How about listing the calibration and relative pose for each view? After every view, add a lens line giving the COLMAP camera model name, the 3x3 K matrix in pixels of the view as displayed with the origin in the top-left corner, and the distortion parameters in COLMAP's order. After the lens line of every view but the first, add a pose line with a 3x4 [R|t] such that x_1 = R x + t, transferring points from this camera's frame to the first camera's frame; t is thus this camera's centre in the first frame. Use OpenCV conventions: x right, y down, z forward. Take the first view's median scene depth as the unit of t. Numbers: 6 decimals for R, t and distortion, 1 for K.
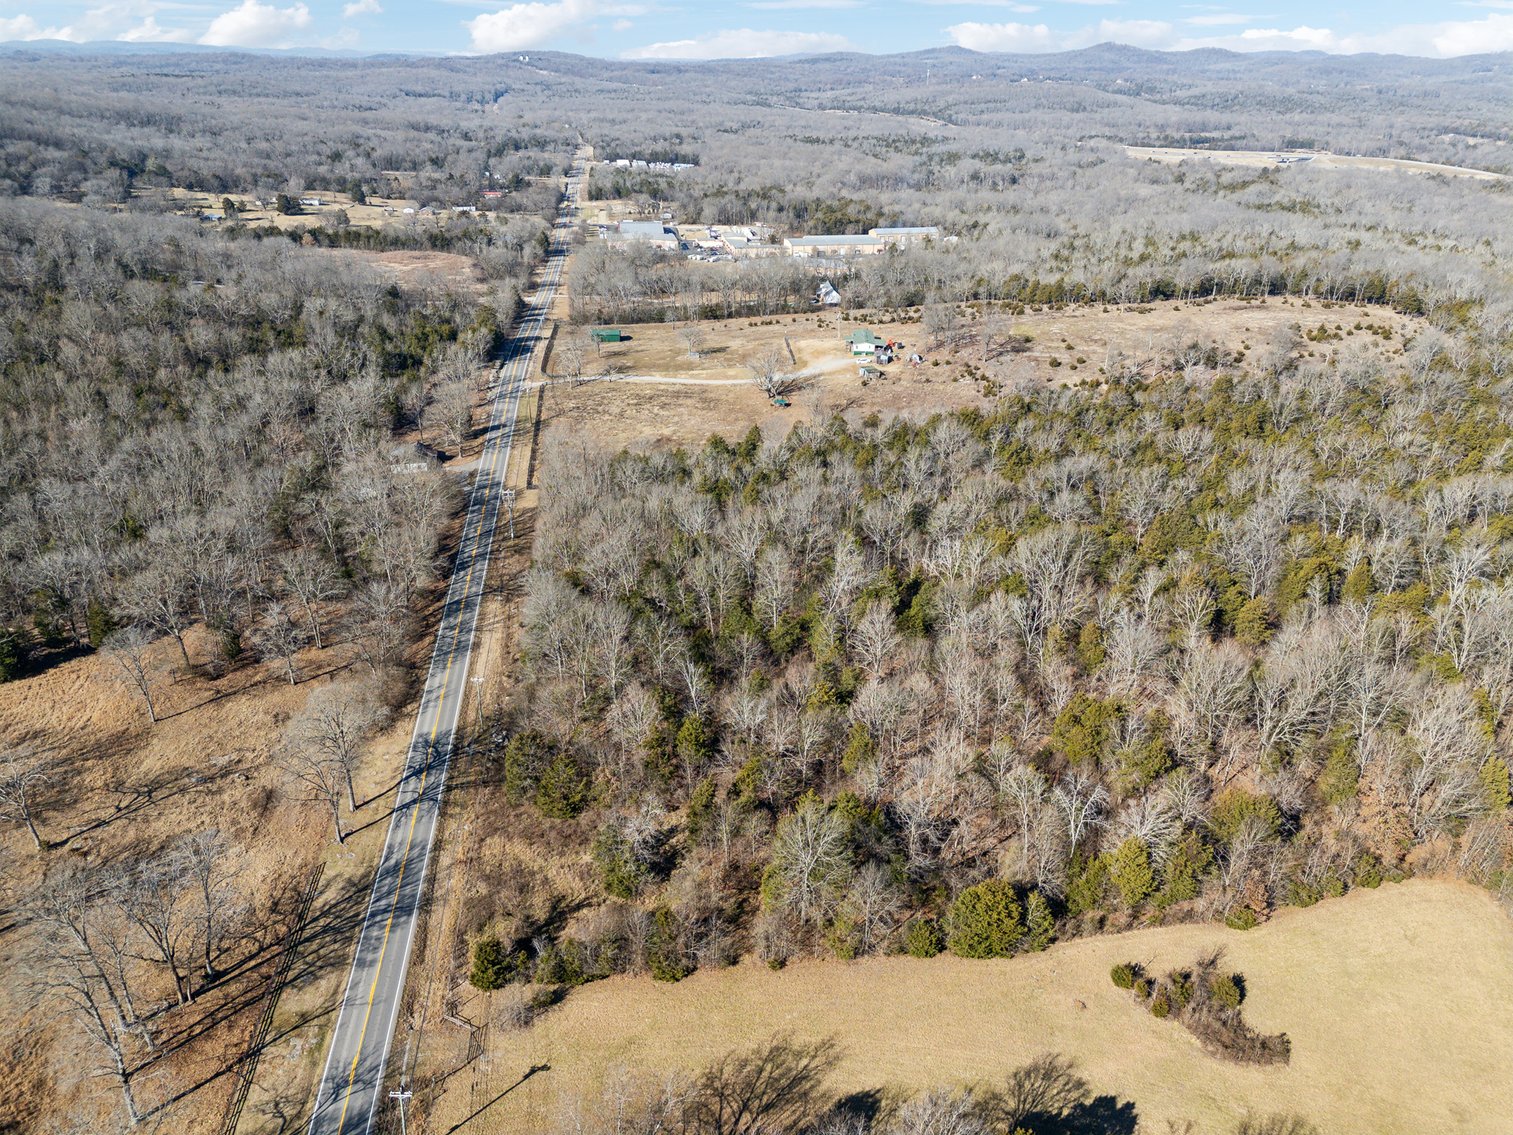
lens RADIAL K [[1109.6, 0, 762.0], [0, 1109.6, 569.5], [0, 0, 1]] dist [0.066365, -0.054089]
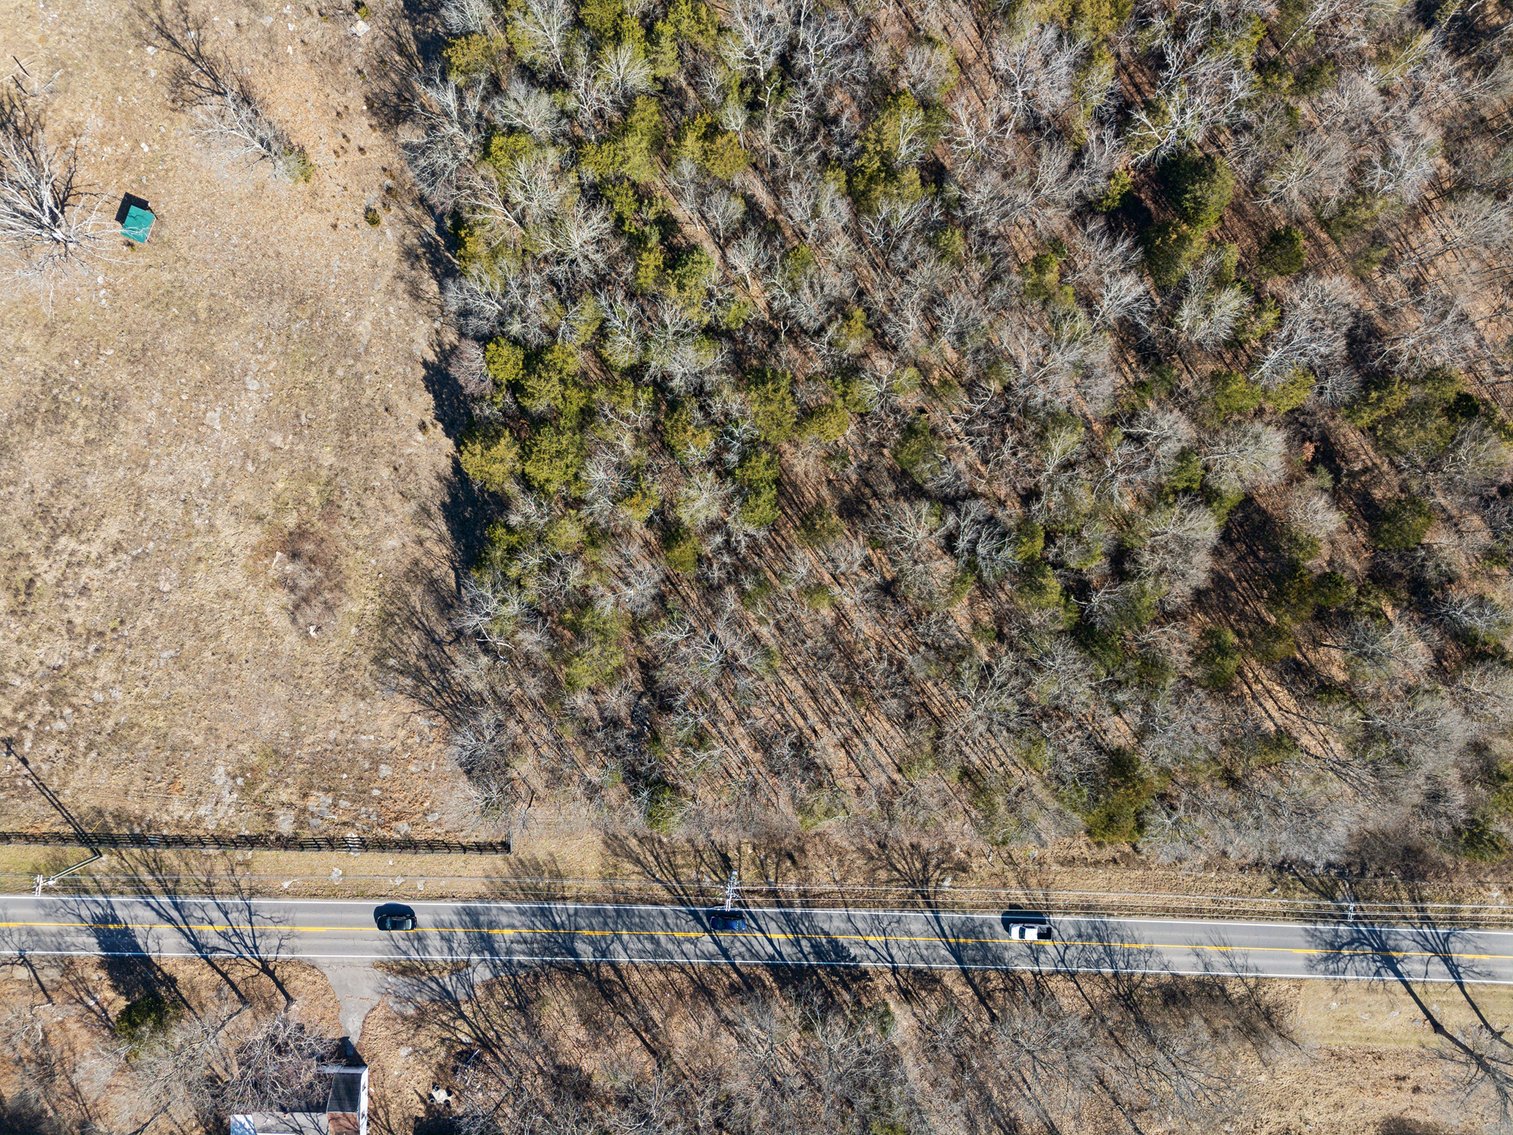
lens RADIAL K [[1109.6, 0, 762.0], [0, 1109.6, 569.5], [0, 0, 1]] dist [0.066365, -0.054089]
pose [[0.174645, -0.984467, -0.017981, -0.058572], [0.396259, 0.053555, 0.916576, -0.439610], [-0.901376, -0.167201, 0.399457, 0.671295]]
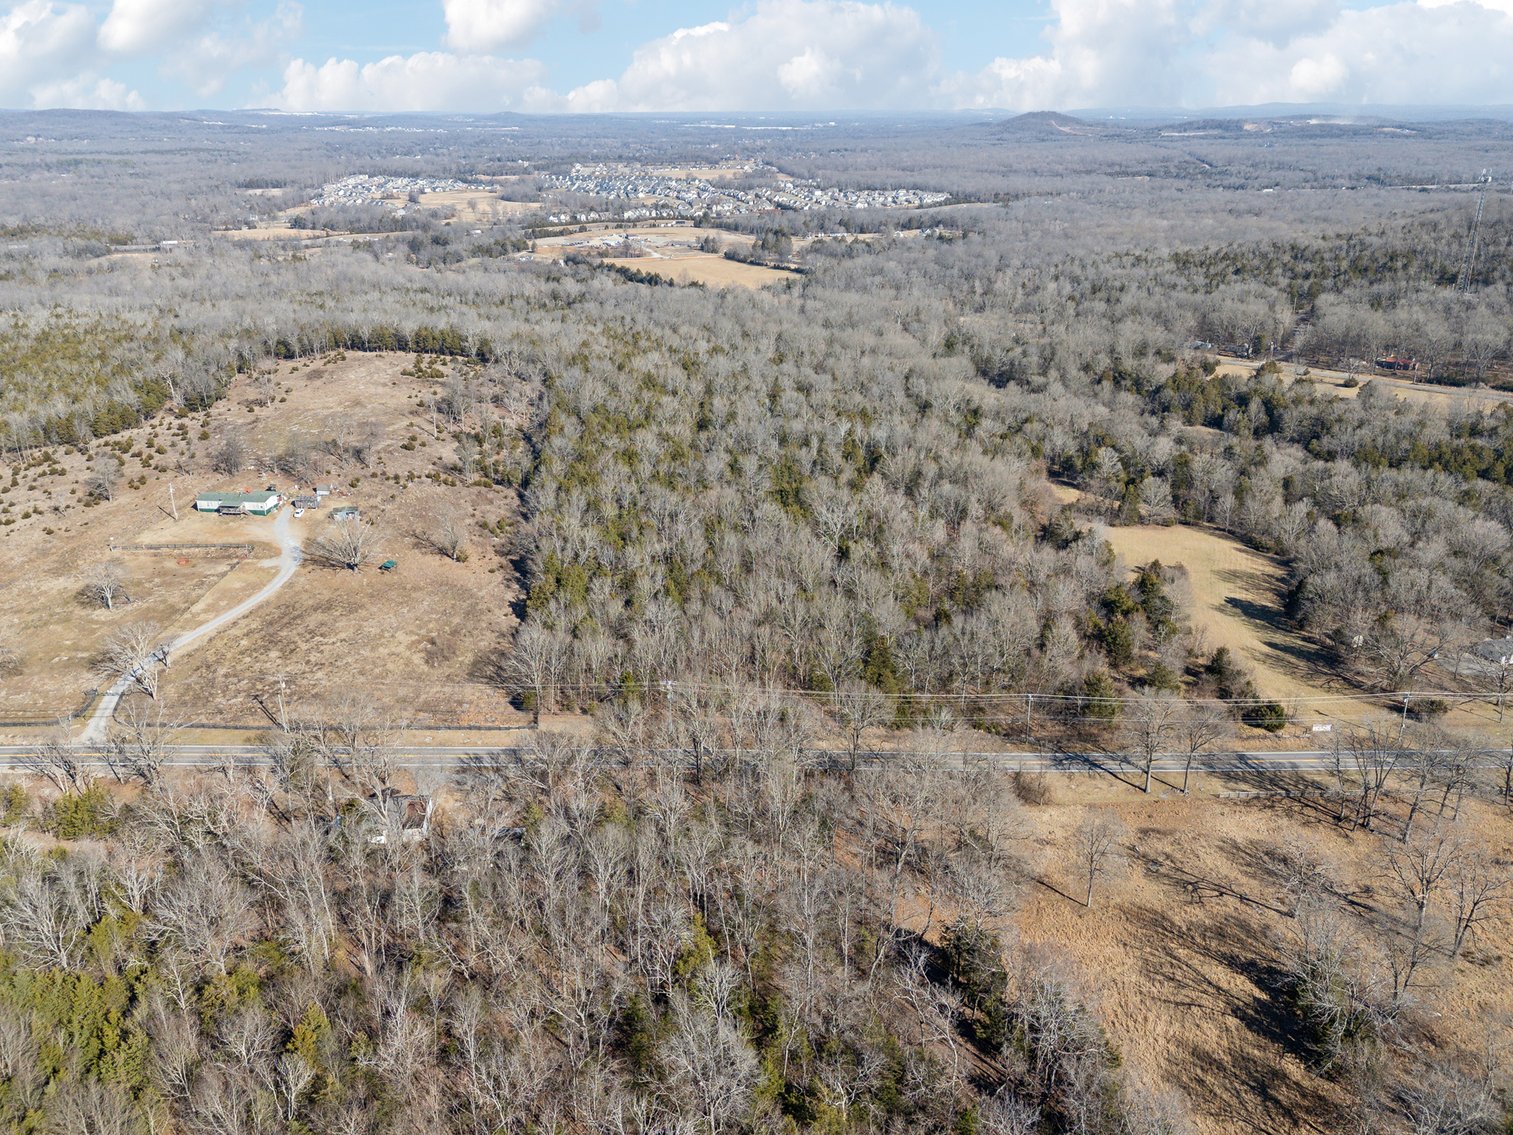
lens RADIAL K [[1075.7, 0, 768.3], [0, 1075.7, 720.3], [0, 0, 1]] dist [0.041462, -0.027181]
pose [[0.036985, -0.502742, 0.863645, -0.801947], [0.417297, 0.793048, 0.443776, -0.323181], [-0.908017, 0.343983, 0.239123, 0.608696]]
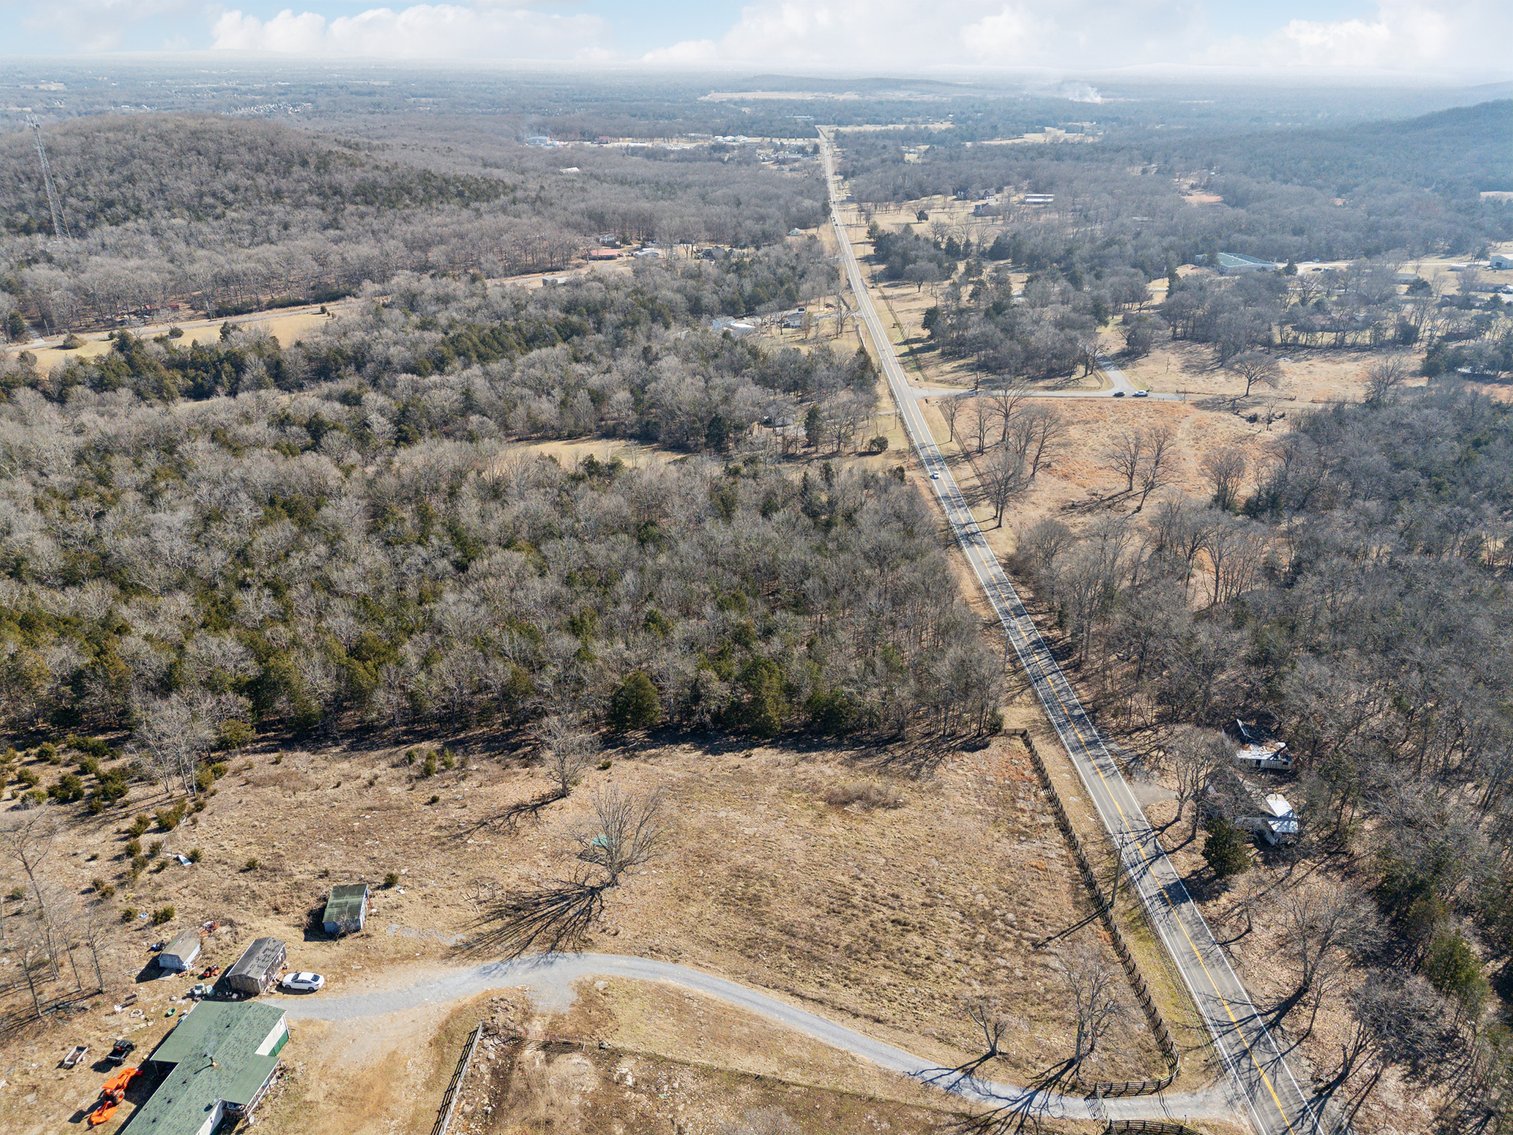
lens RADIAL K [[1104.3, 0, 761.2], [0, 1104.3, 570.8], [0, 0, 1]] dist [0.086551, -0.086893]
pose [[-0.991834, -0.069139, 0.107166, -0.102174], [0.036131, 0.653537, 0.756032, -0.636508], [-0.122308, 0.753730, -0.645702, 1.293298]]
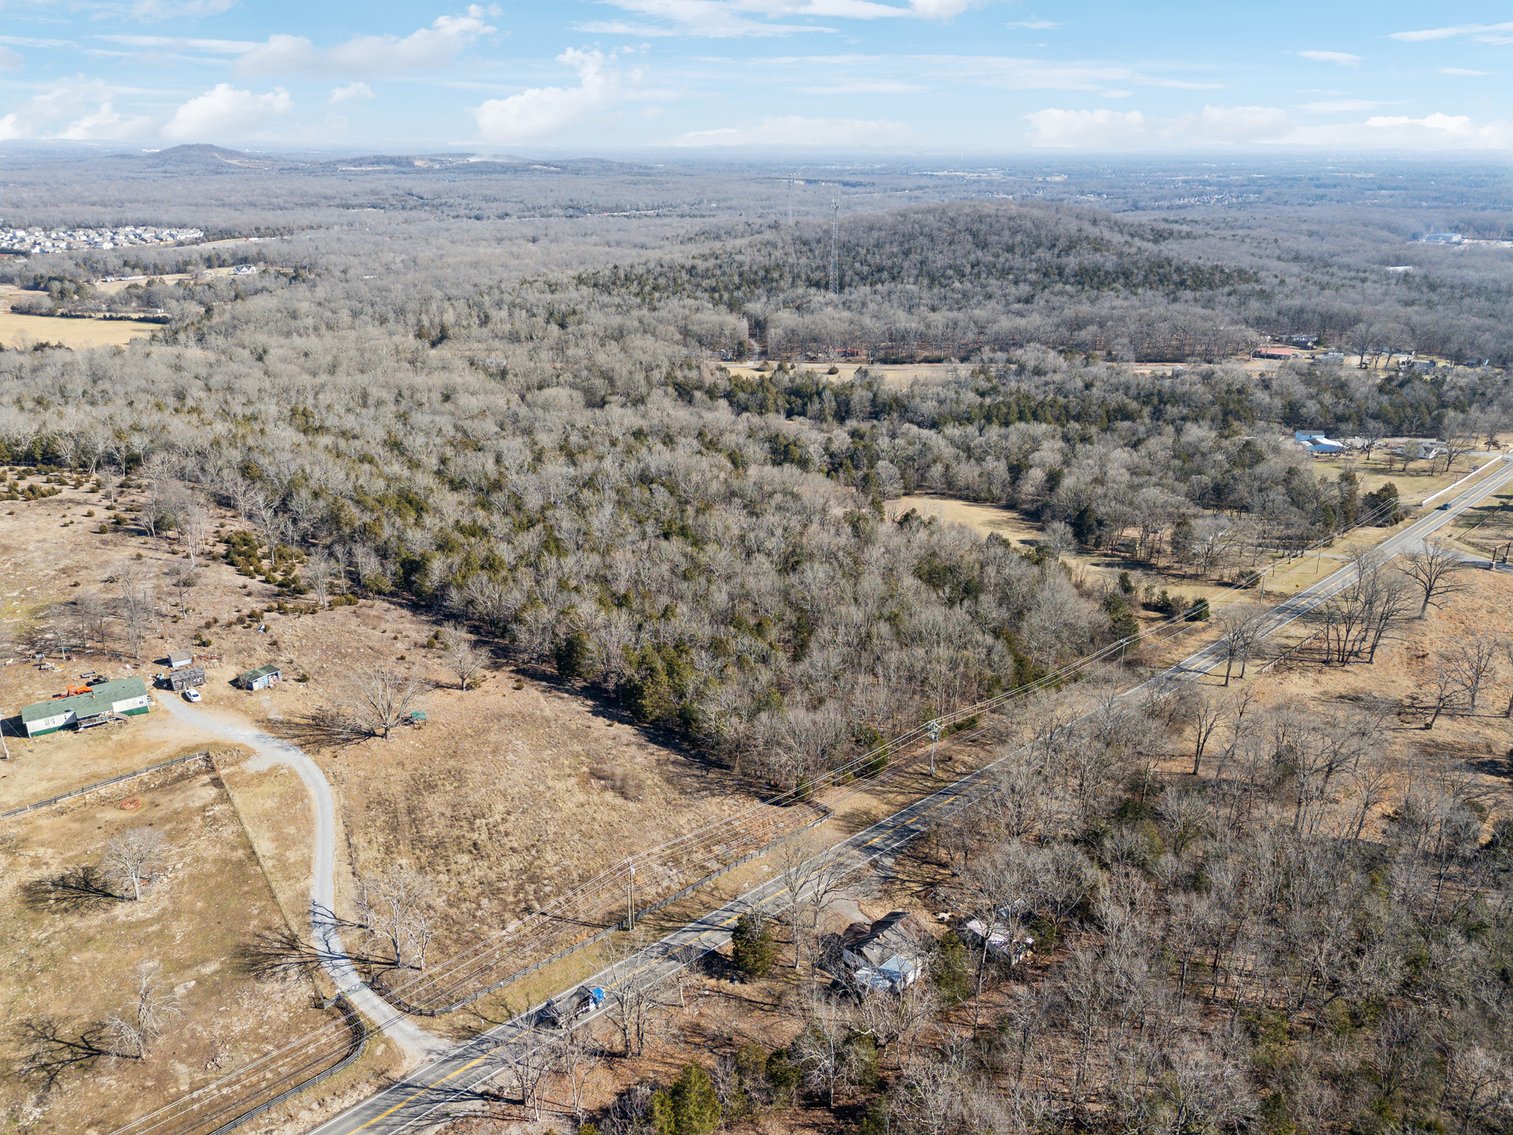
lens RADIAL K [[1104.3, 0, 761.2], [0, 1104.3, 570.8], [0, 0, 1]] dist [0.086551, -0.086893]
pose [[-0.602511, -0.299301, 0.739864, -0.611509], [0.320757, 0.758051, 0.567868, -0.563808], [-0.730818, 0.579463, -0.360732, 1.103977]]
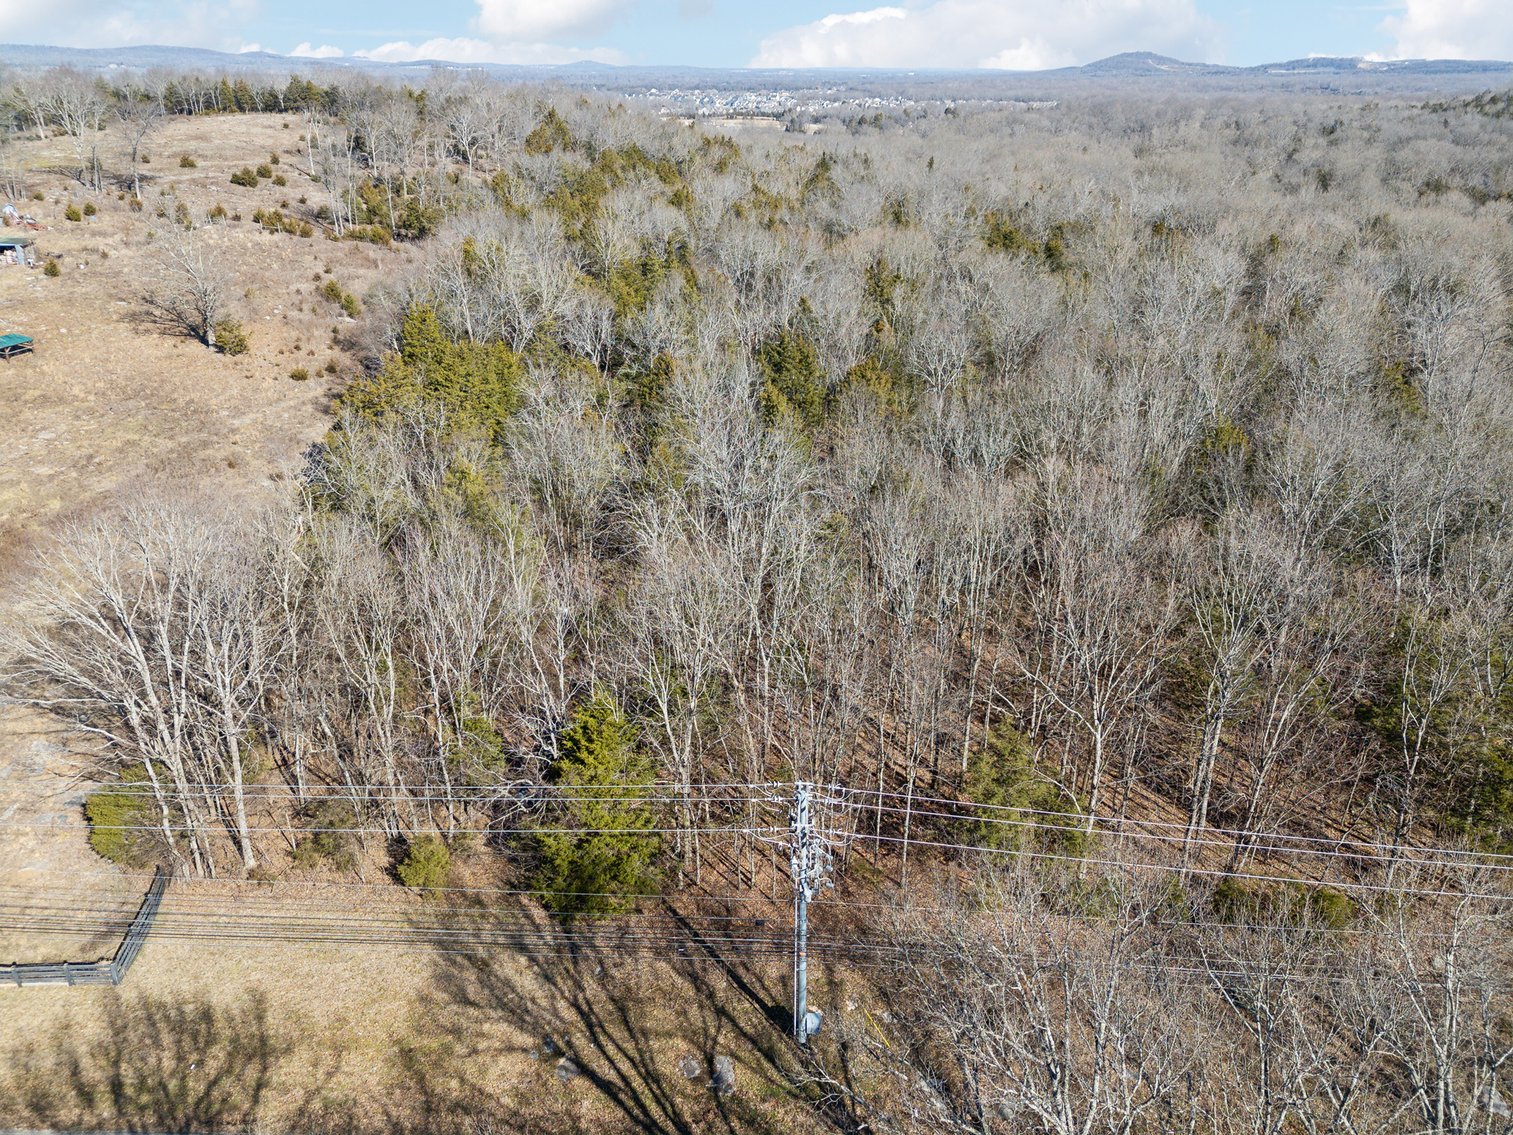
lens RADIAL K [[1104.3, 0, 761.2], [0, 1104.3, 570.8], [0, 0, 1]] dist [0.086551, -0.086893]
pose [[0.105300, -0.420411, 0.901203, -0.294200], [0.411358, 0.843486, 0.345421, -0.127192], [-0.905371, 0.334344, 0.261759, 0.788623]]
